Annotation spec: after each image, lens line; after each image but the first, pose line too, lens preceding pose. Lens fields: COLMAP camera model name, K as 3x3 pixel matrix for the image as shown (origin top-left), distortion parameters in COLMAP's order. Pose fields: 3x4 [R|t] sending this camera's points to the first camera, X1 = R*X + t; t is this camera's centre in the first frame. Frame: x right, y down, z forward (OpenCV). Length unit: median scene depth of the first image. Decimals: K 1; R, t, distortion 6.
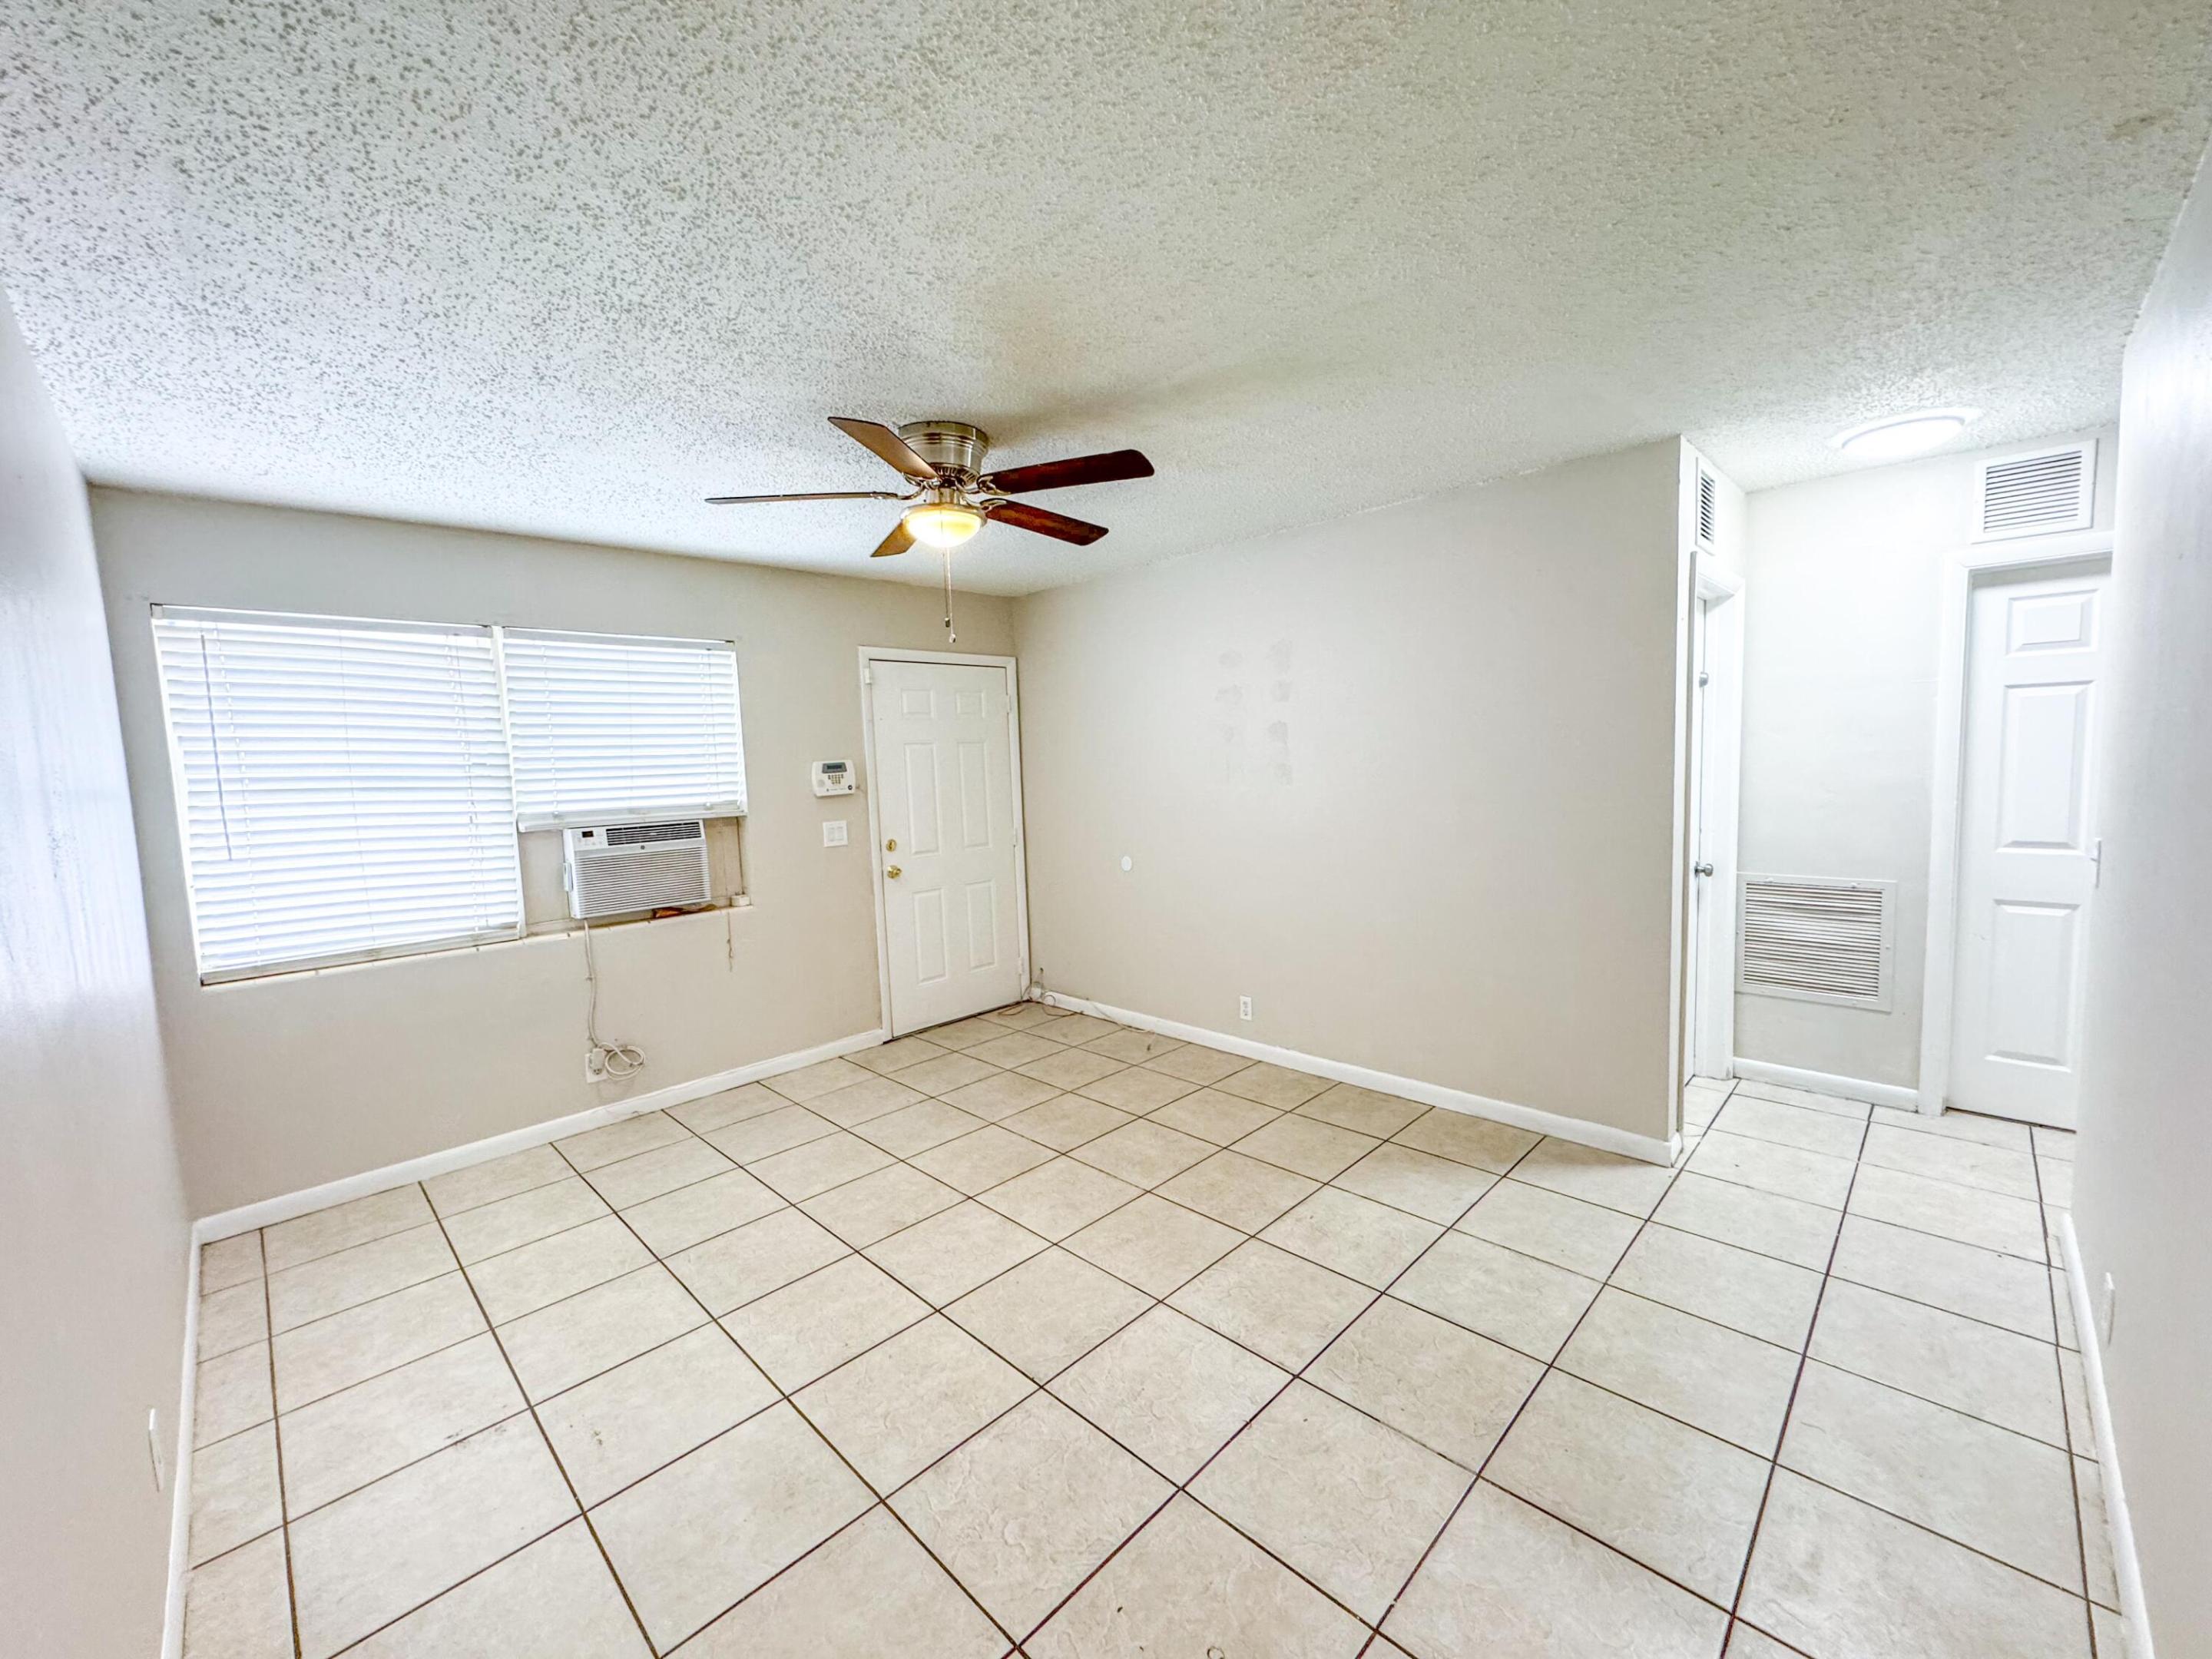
lens RADIAL K [[883.0, 0, 1104.0], [0, 883.0, 834.0], [0, 0, 1]] dist [-0.000727, -0.000223]
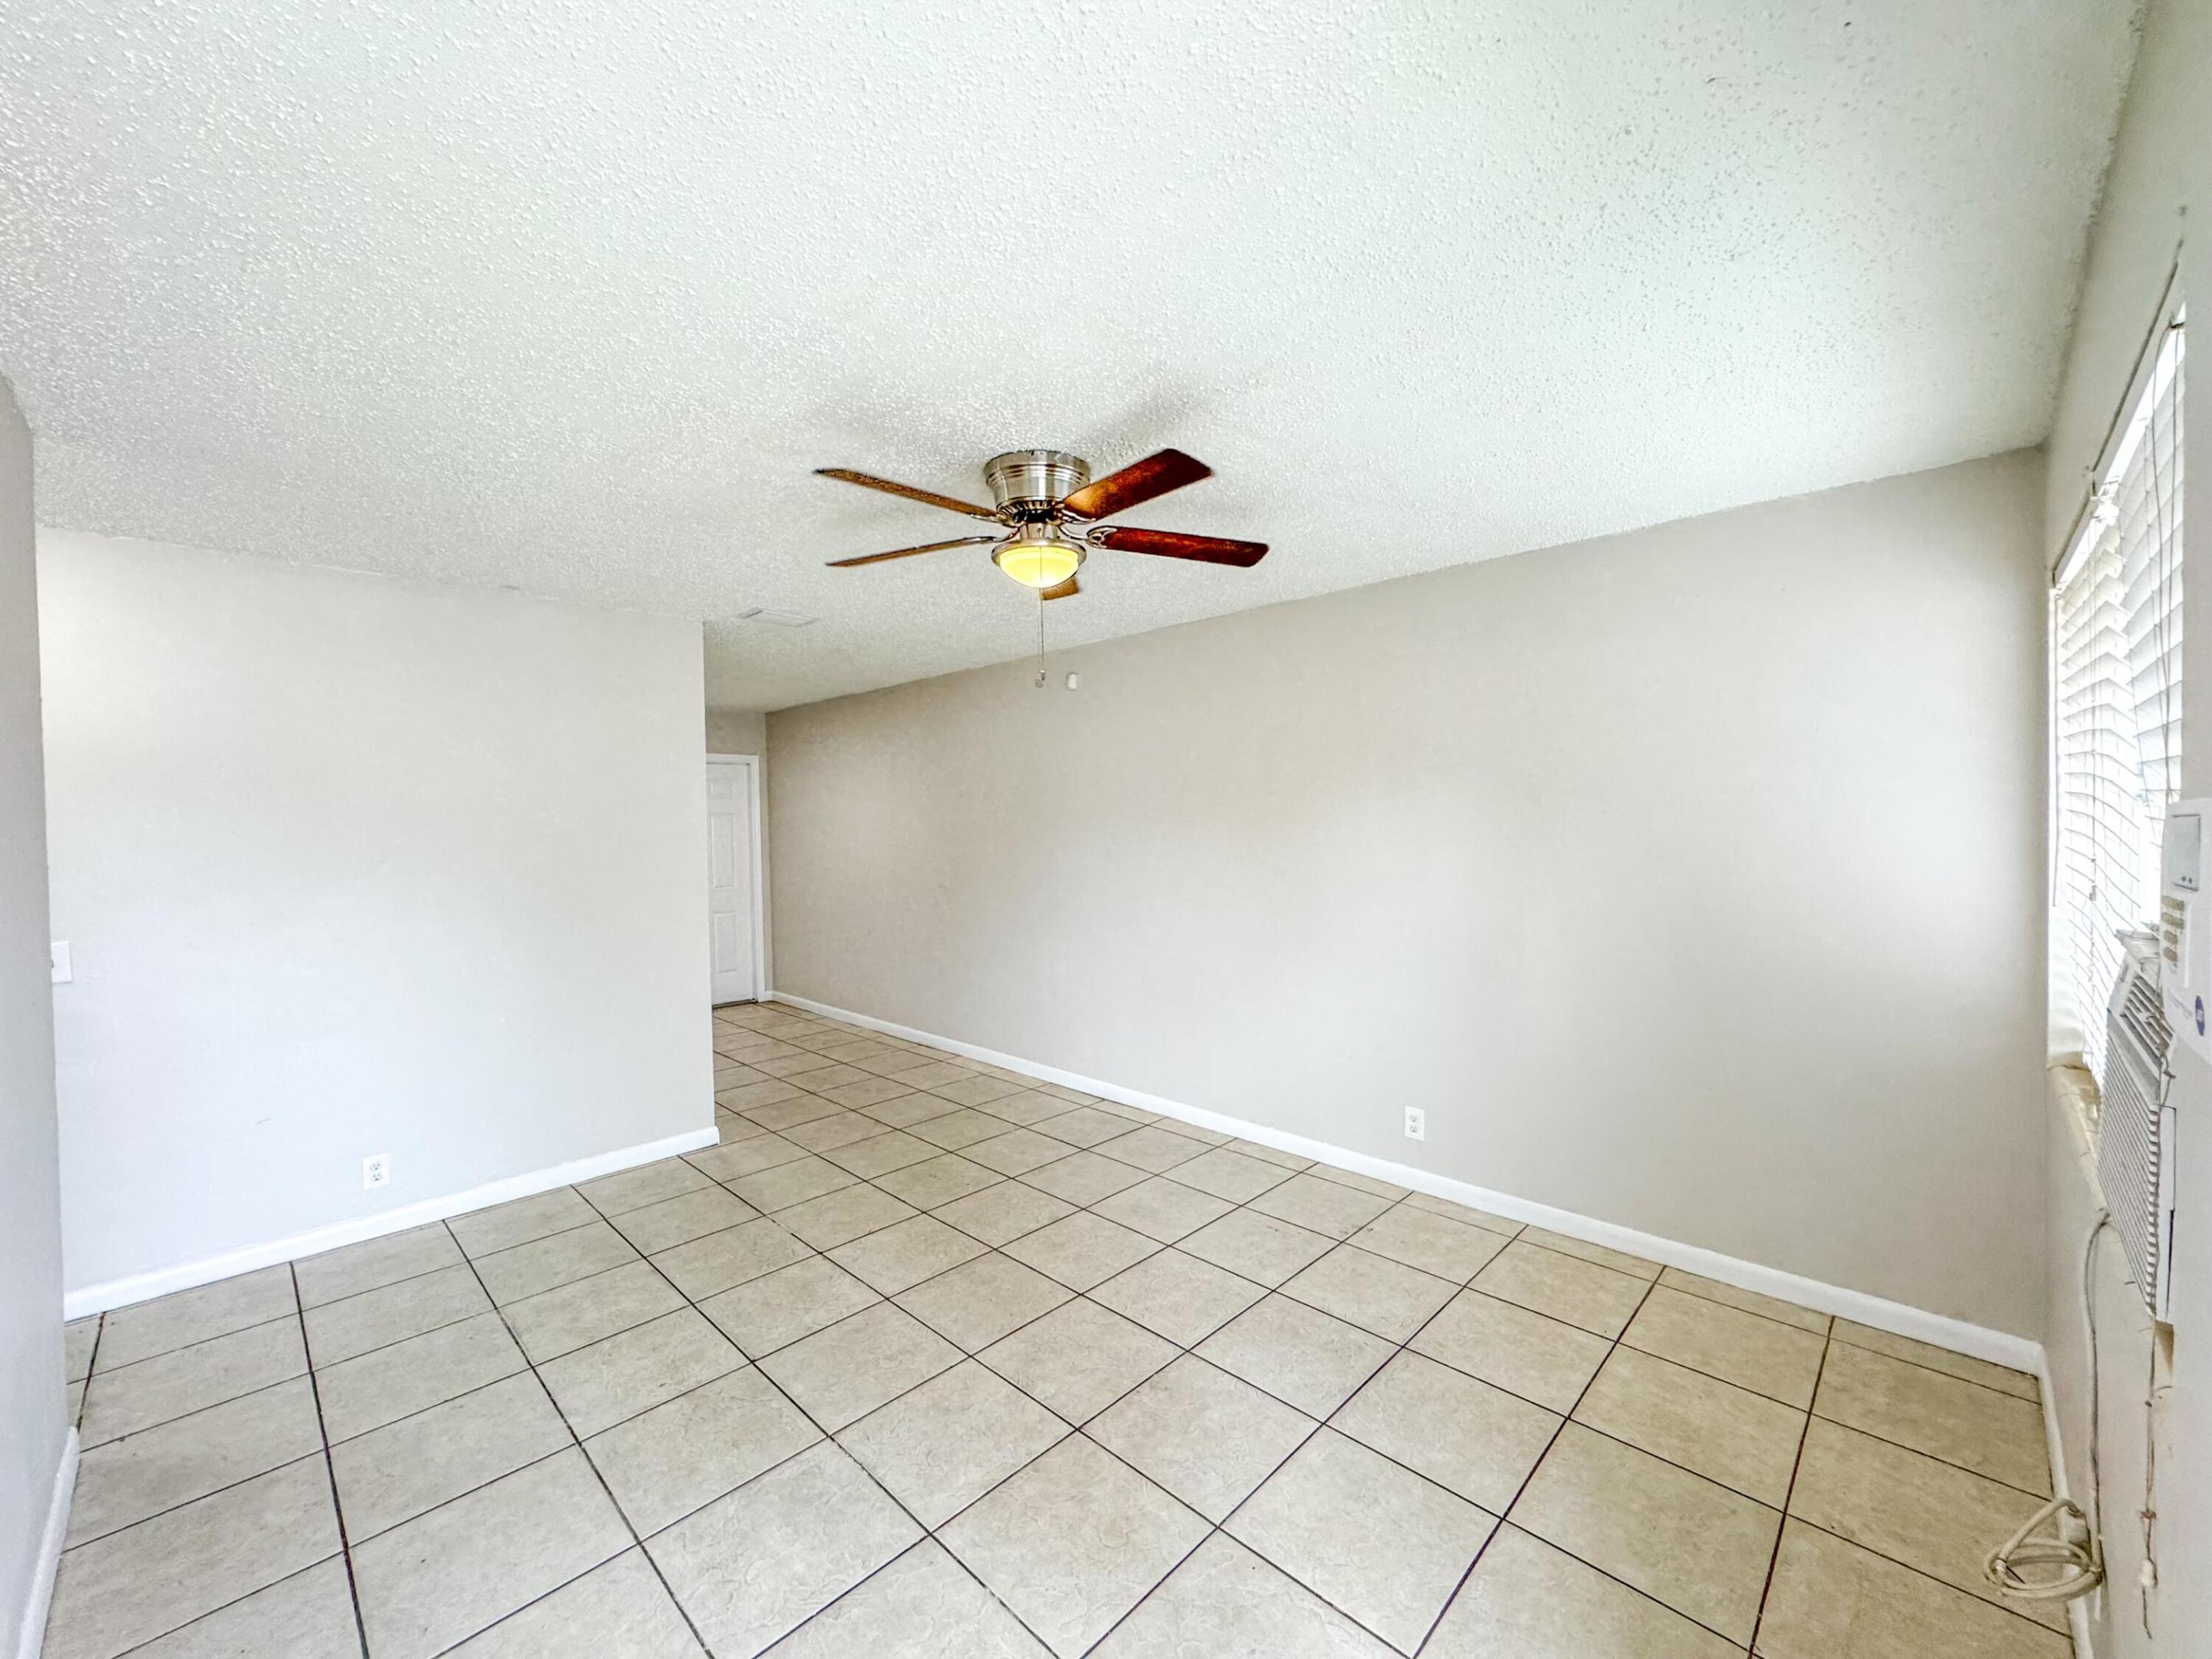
lens RADIAL K [[883.0, 0, 1104.0], [0, 883.0, 834.0], [0, 0, 1]] dist [-0.000727, -0.000223]
pose [[-0.998632, 0.051564, -0.008643, -0.157976], [0.050252, 0.992259, 0.113567, -0.123542], [0.014432, 0.112977, -0.993493, 1.376853]]
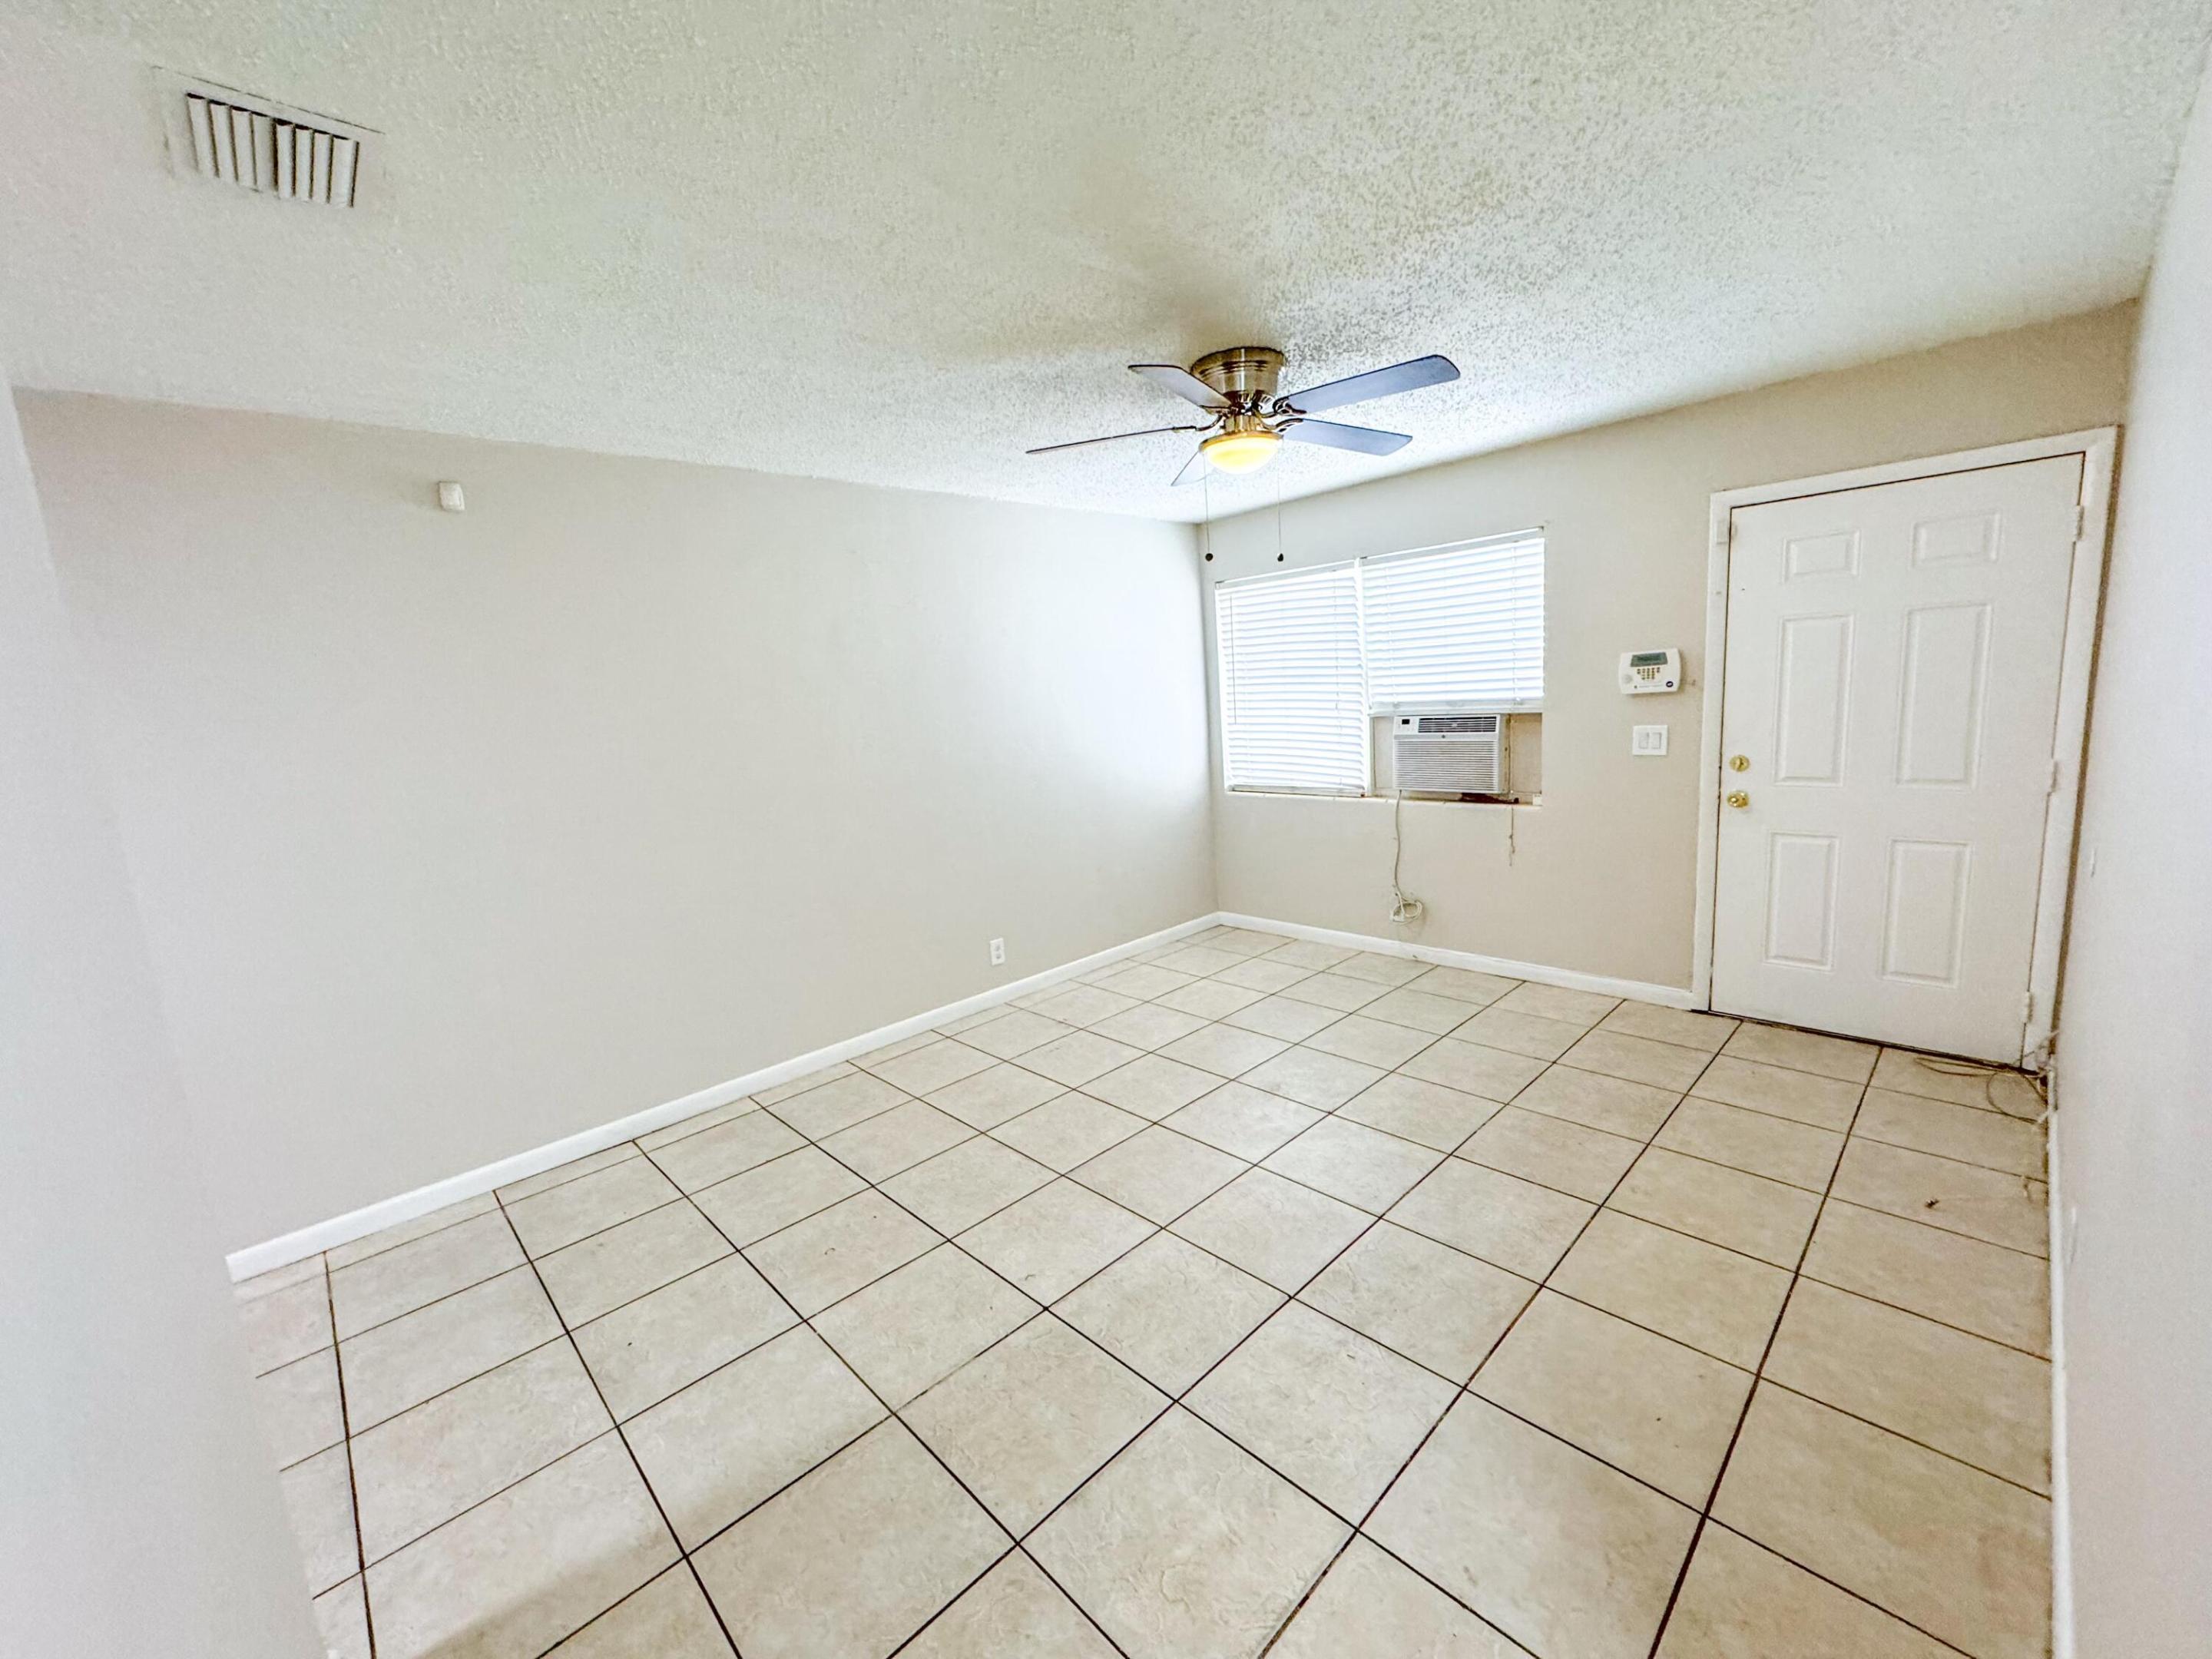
lens RADIAL K [[883.0, 0, 1104.0], [0, 883.0, 834.0], [0, 0, 1]] dist [-0.000727, -0.000223]
pose [[-0.023479, 0.201327, -0.979243, 0.652668], [-0.022351, 0.979162, 0.201847, -0.085404], [0.999474, 0.026626, -0.018490, 0.621677]]
